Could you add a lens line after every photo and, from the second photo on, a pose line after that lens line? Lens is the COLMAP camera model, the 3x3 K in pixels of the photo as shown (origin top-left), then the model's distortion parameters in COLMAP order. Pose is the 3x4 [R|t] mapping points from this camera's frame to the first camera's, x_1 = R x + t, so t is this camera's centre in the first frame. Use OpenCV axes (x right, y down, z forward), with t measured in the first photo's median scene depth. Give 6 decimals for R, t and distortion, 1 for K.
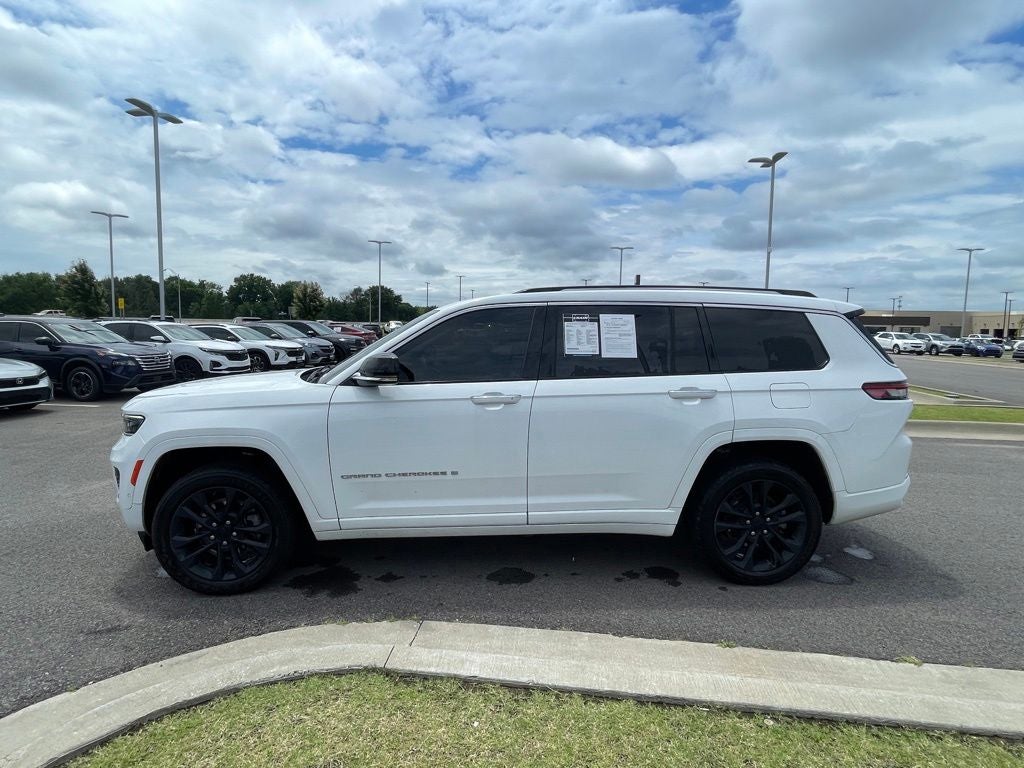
lens RADIAL K [[564.3, 0, 488.1], [0, 564.3, 381.7], [0, 0, 1]] dist [0.001204, -0.002695]
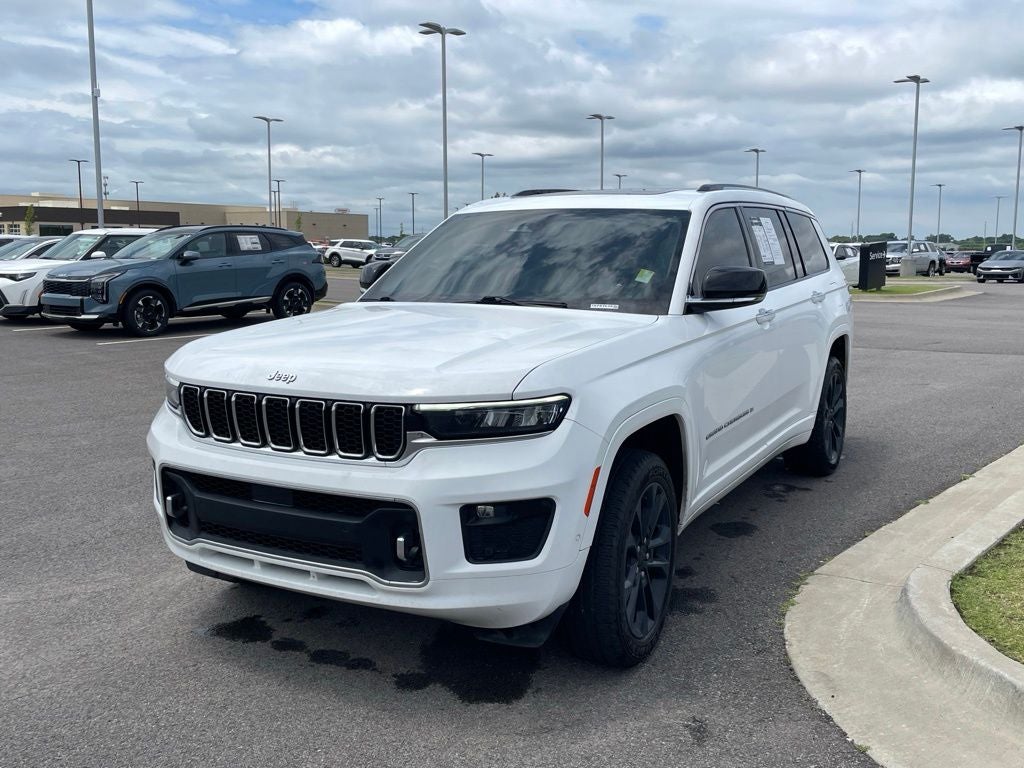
lens RADIAL K [[1000.6, 0, 578.5], [0, 1000.6, 382.0], [0, 0, 1]] dist [0.096869, -0.146059]
pose [[0.469364, -0.128722, 0.873572, -1.425870], [0.079838, 0.991452, 0.103195, -0.048767], [-0.879388, 0.021308, 0.475629, 0.514028]]
